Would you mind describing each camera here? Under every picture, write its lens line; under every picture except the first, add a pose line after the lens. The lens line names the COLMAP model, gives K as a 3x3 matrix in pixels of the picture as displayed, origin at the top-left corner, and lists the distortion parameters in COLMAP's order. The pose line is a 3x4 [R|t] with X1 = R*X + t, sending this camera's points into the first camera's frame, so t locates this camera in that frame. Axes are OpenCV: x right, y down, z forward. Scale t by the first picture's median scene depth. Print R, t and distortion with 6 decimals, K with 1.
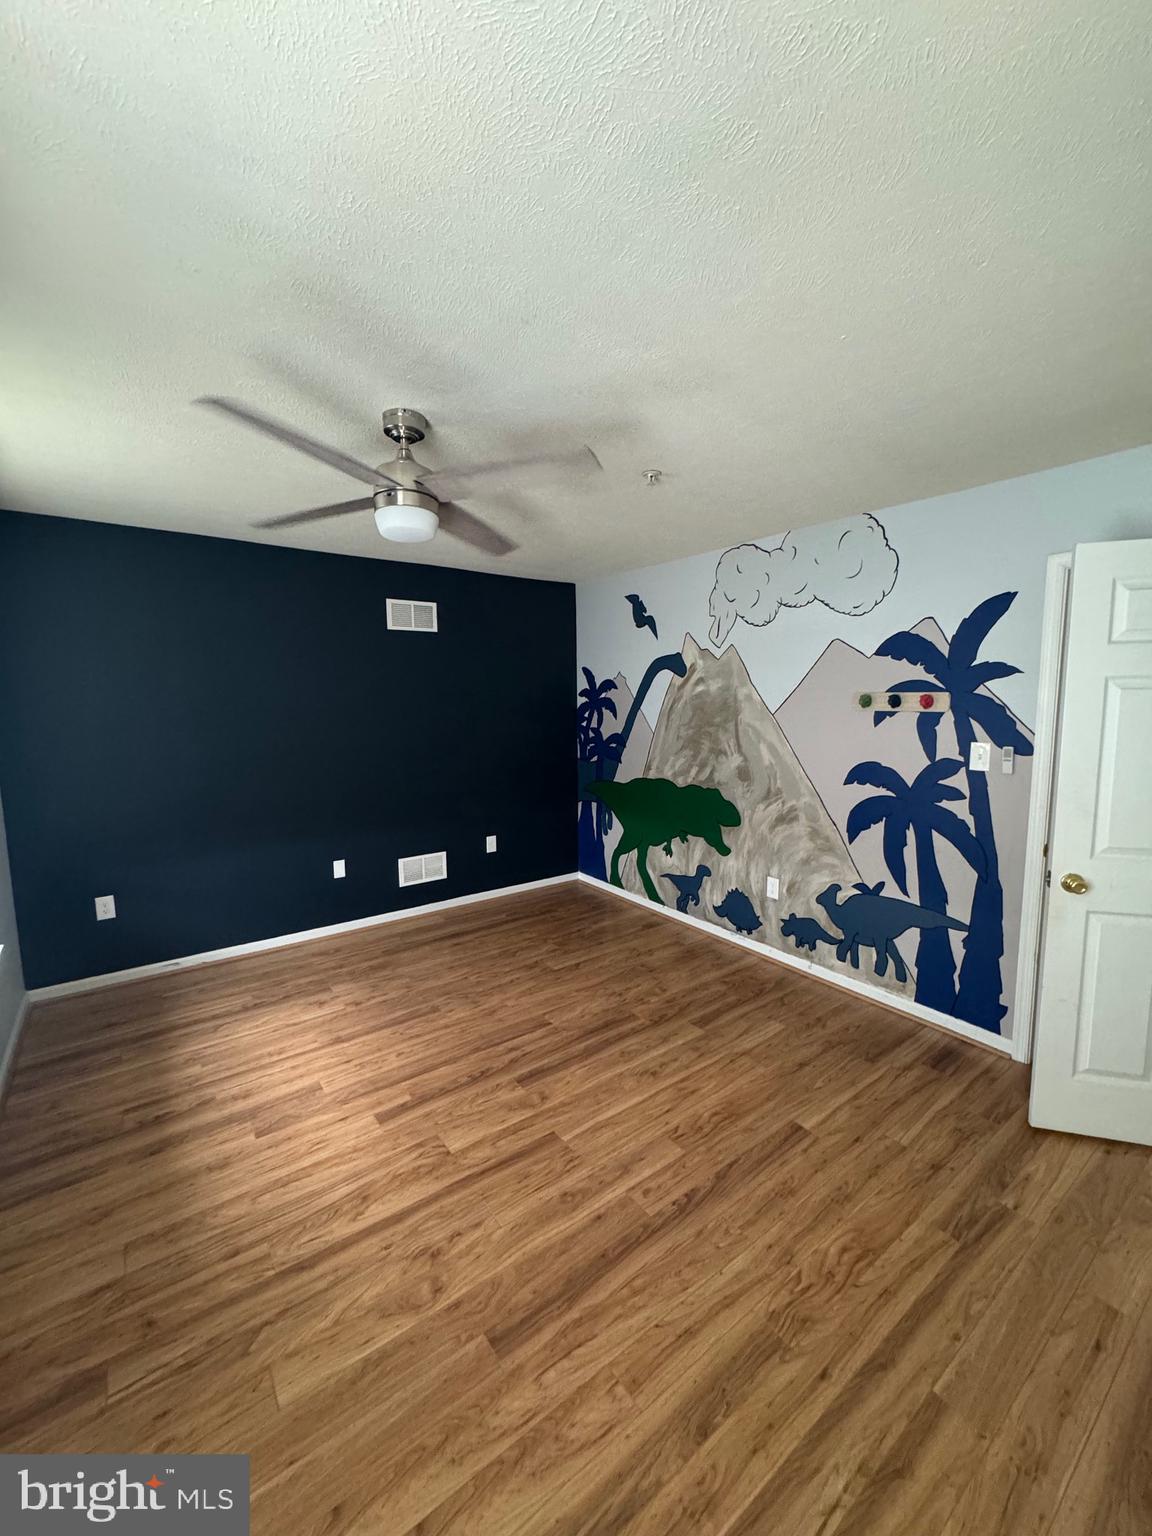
lens RADIAL K [[613.4, 0, 576.5], [0, 613.4, 772.7], [0, 0, 1]] dist [-0.004330, 0.001156]
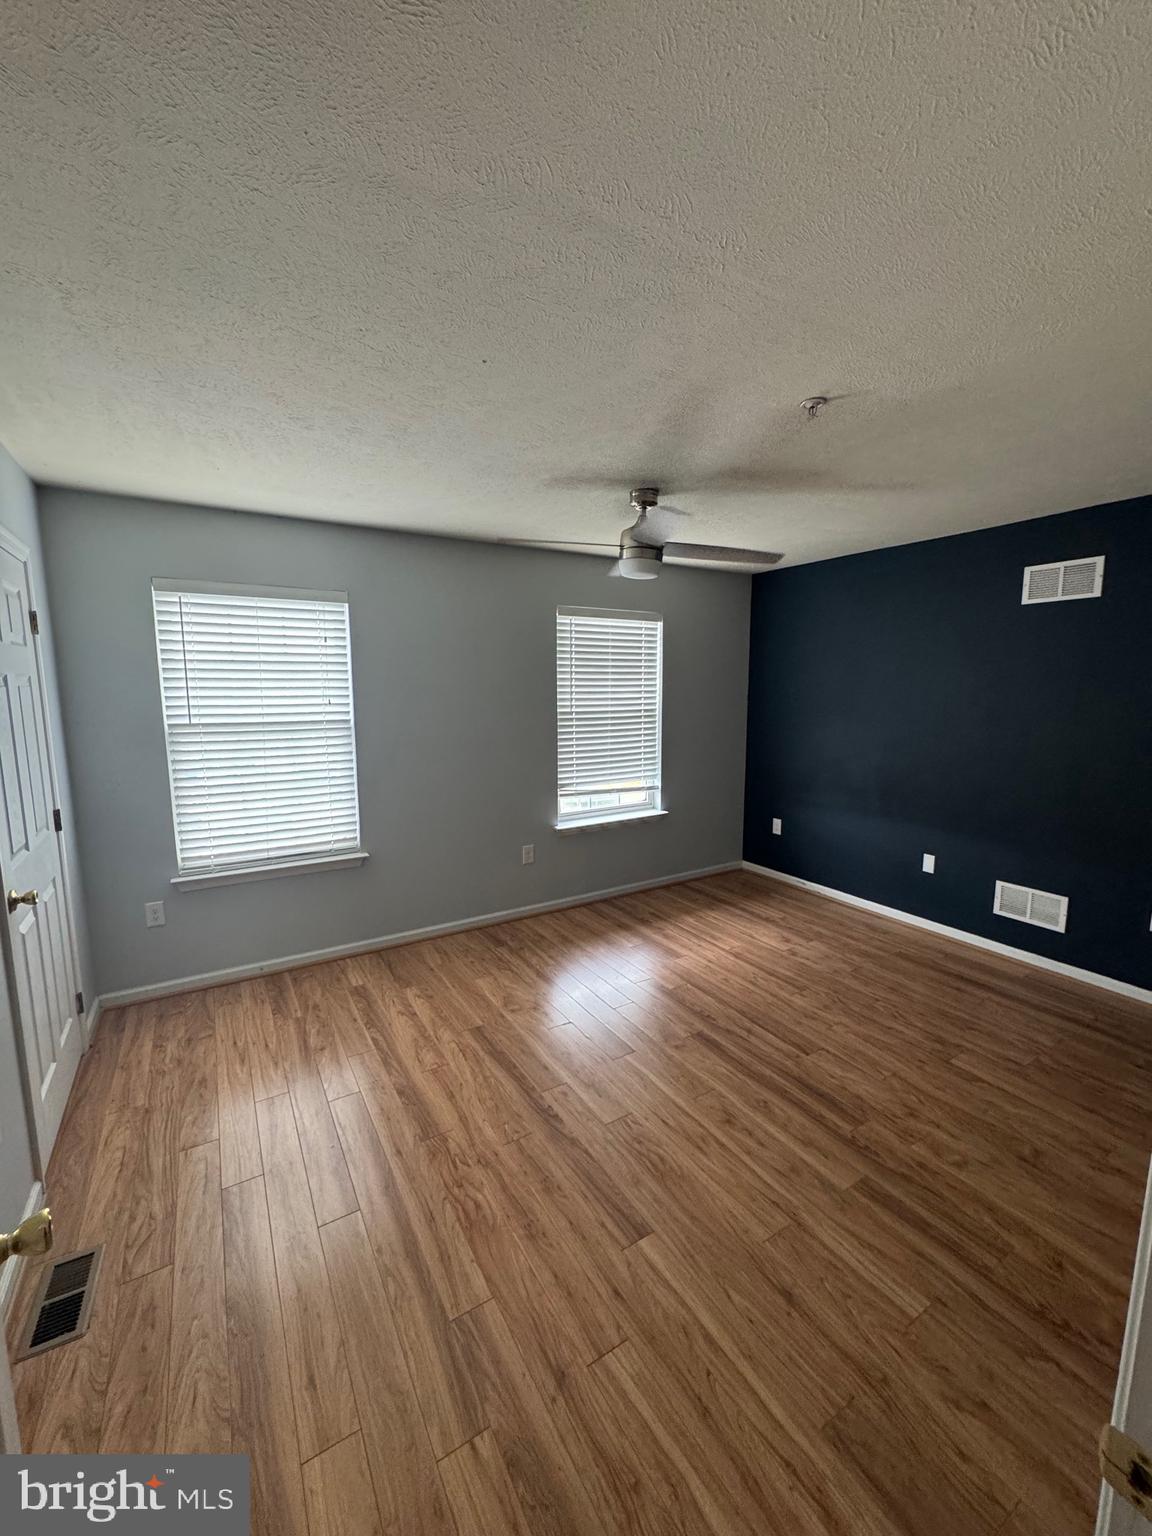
lens RADIAL K [[613.4, 0, 579.5], [0, 613.4, 772.2], [0, 0, 1]] dist [-0.004330, 0.001156]
pose [[-0.091375, 0.147163, -0.984883, 0.859021], [-0.119216, 0.980291, 0.157537, -0.103063], [0.988655, 0.131809, -0.072030, 0.721153]]
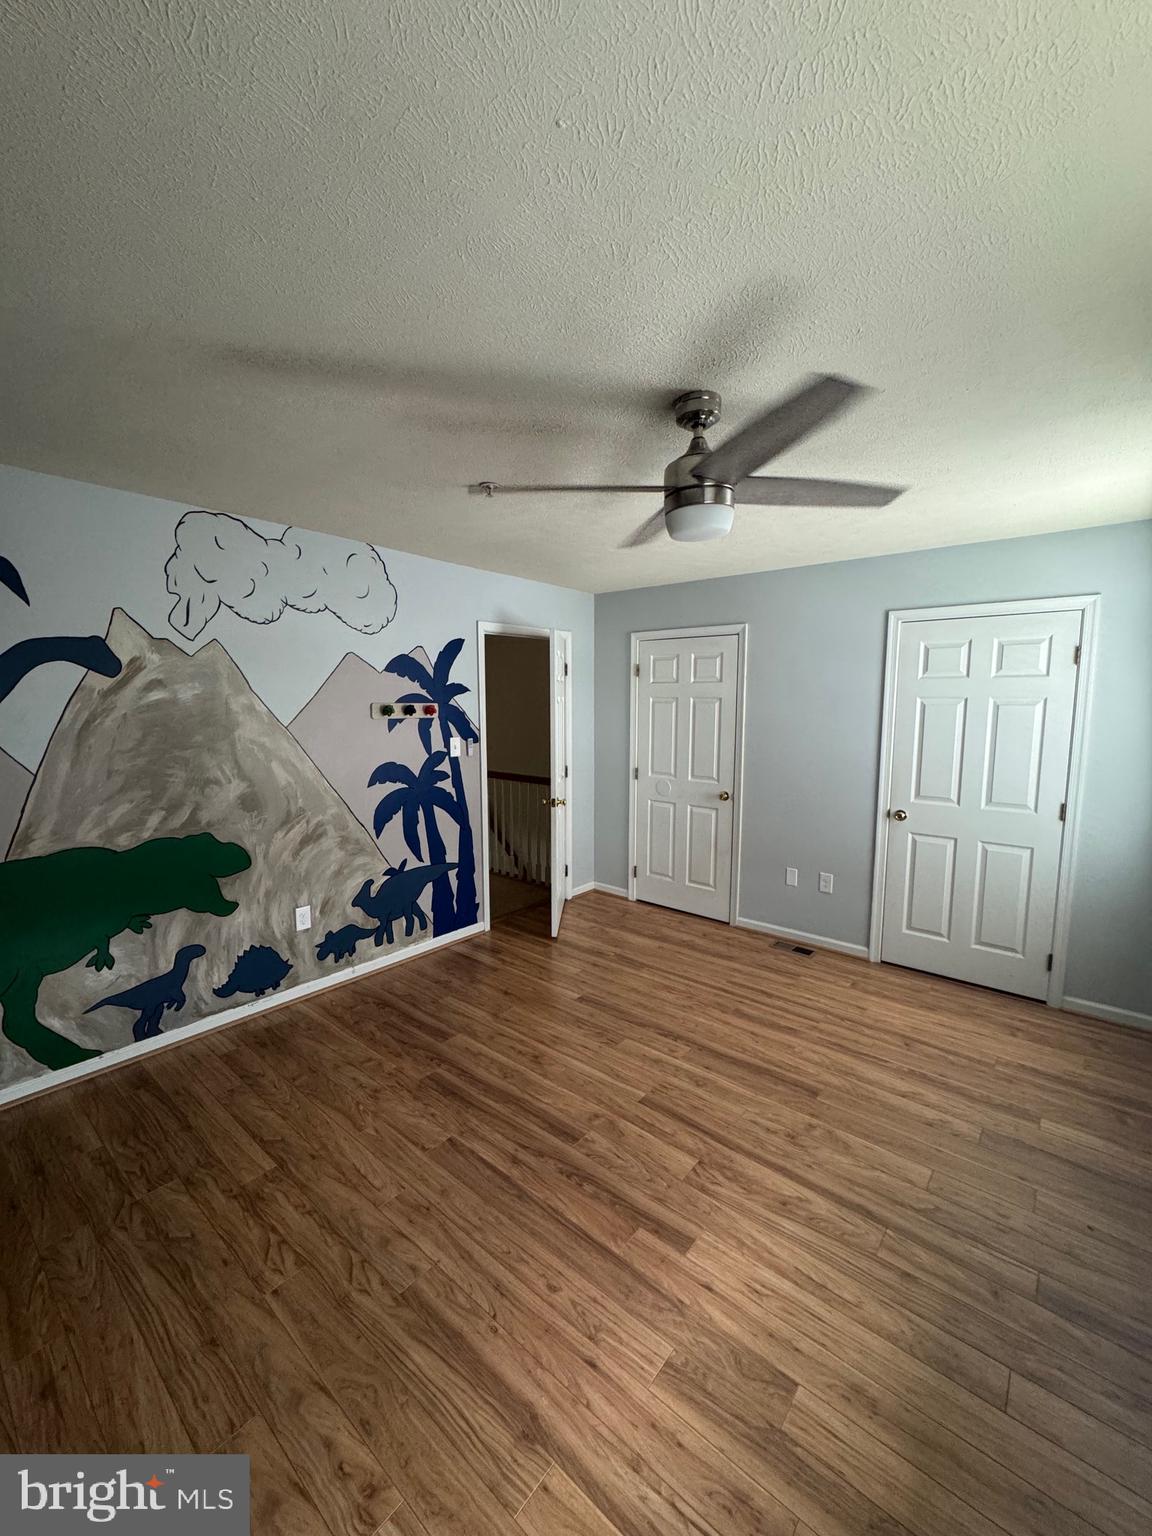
lens RADIAL K [[613.4, 0, 580.3], [0, 613.4, 771.9], [0, 0, 1]] dist [-0.004330, 0.001156]
pose [[-0.235969, -0.110770, 0.965427, -0.808511], [0.115415, 0.983255, 0.141025, -0.135234], [-0.964882, 0.144703, -0.219233, 1.000160]]
